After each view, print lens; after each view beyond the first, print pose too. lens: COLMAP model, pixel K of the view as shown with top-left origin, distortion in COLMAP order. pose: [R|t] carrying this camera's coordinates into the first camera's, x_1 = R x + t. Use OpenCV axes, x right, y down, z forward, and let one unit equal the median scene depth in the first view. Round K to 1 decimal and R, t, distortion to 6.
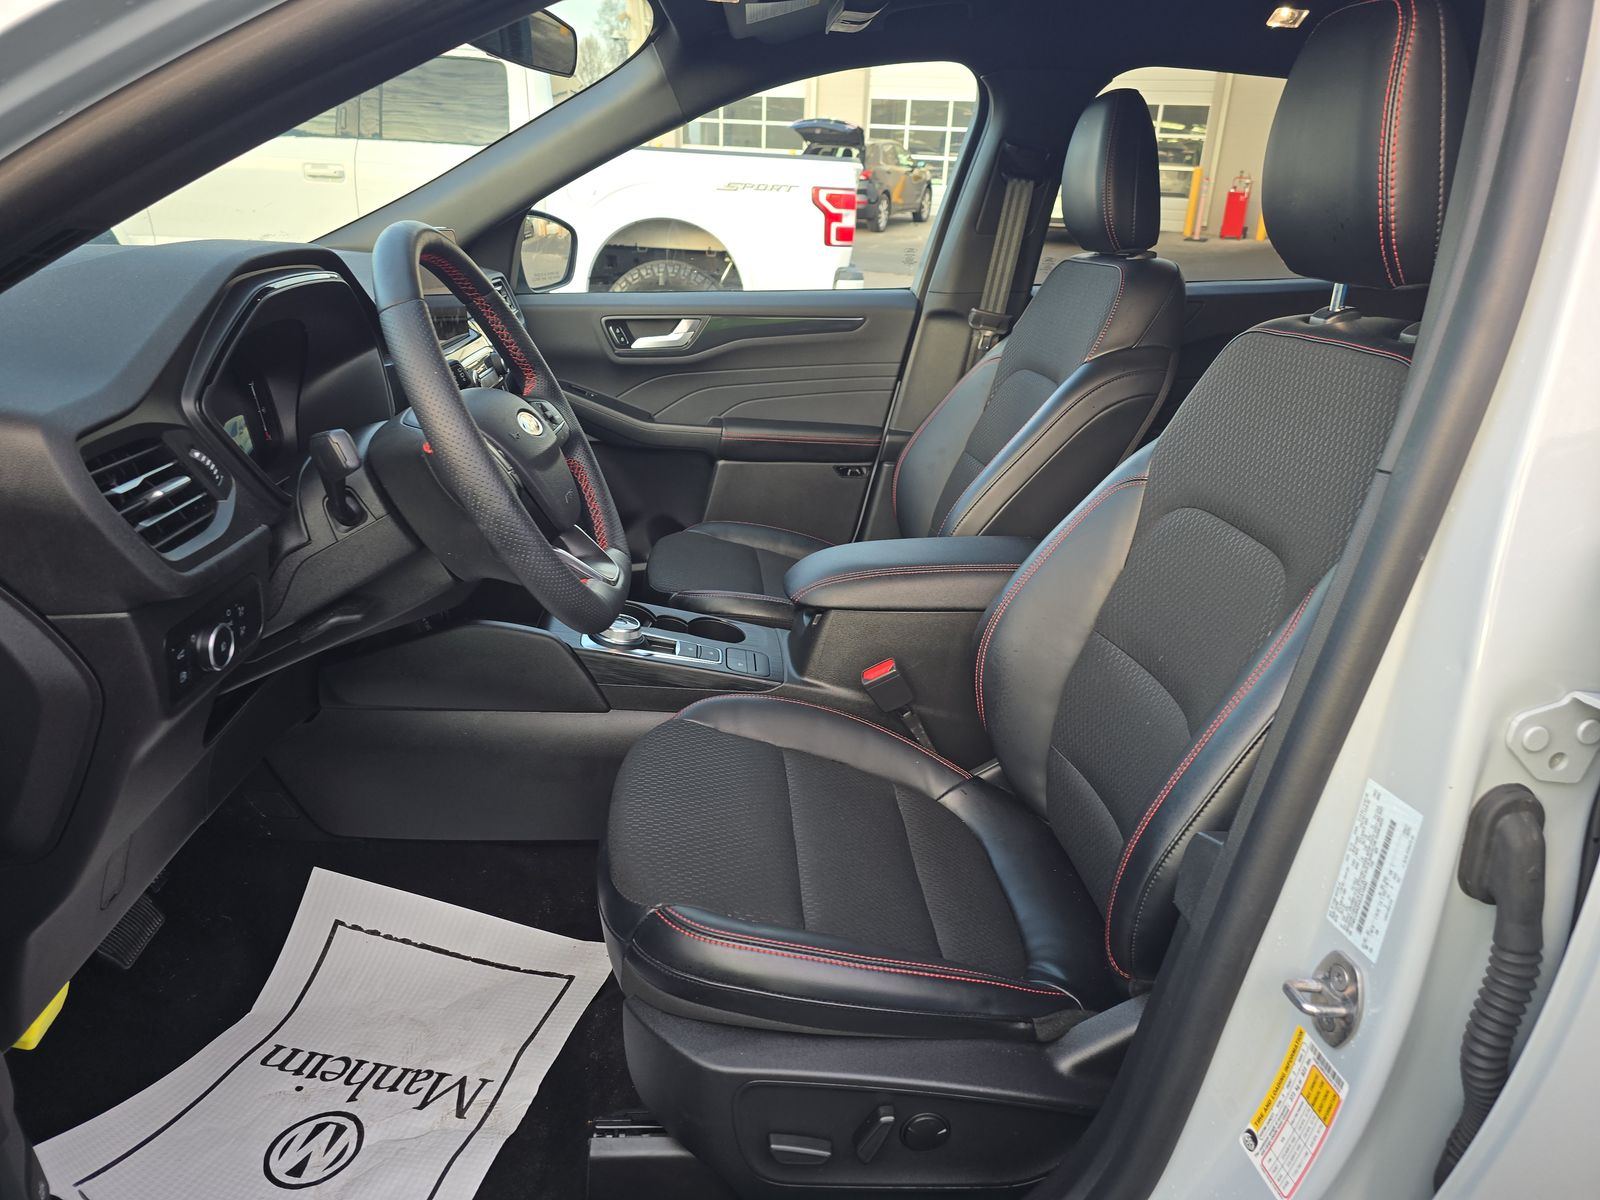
lens RADIAL K [[1091.0, 0, 811.7], [0, 1091.0, 593.1], [0, 0, 1]] dist [0.054239, -0.059611]
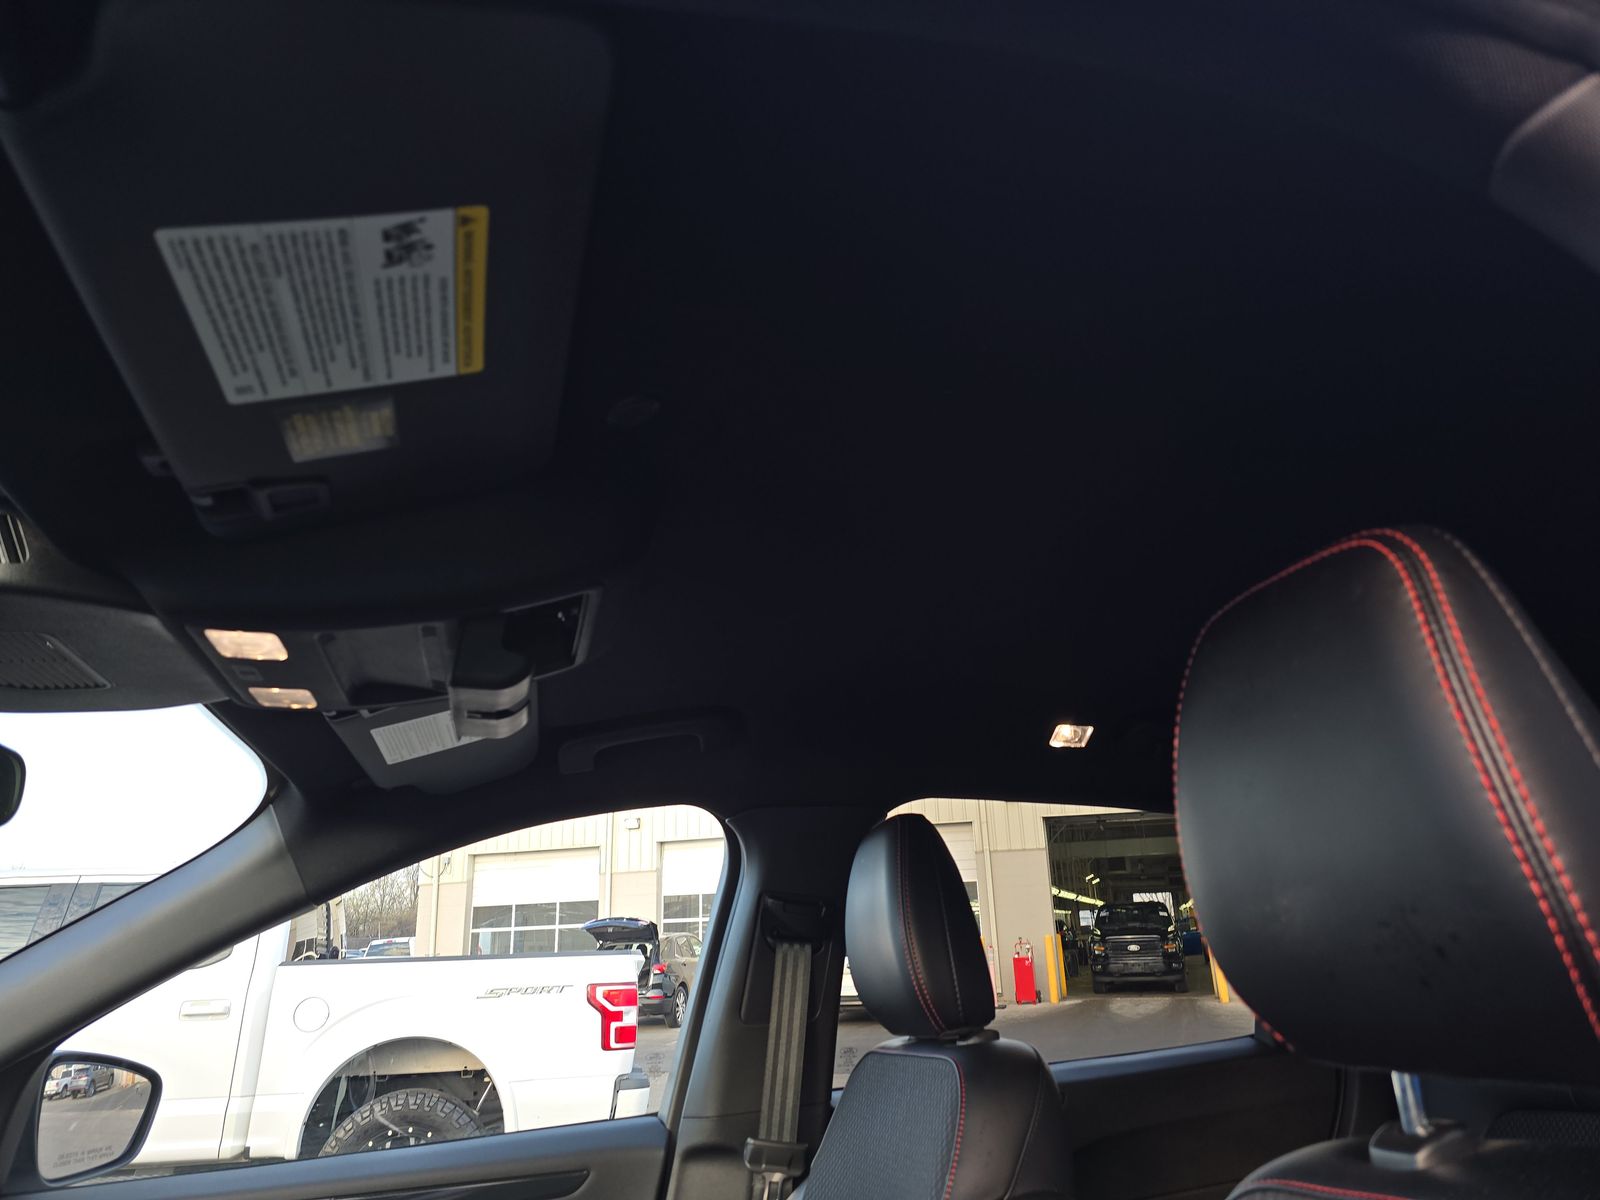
lens RADIAL K [[1069.1, 0, 805.2], [0, 1069.1, 582.8], [0, 0, 1]] dist [0.067004, -0.060506]
pose [[0.983436, -0.018158, 0.180343, 0.060392], [0.130797, 0.759902, -0.636743, -0.081598], [-0.125481, 0.649784, 0.749690, 0.248011]]
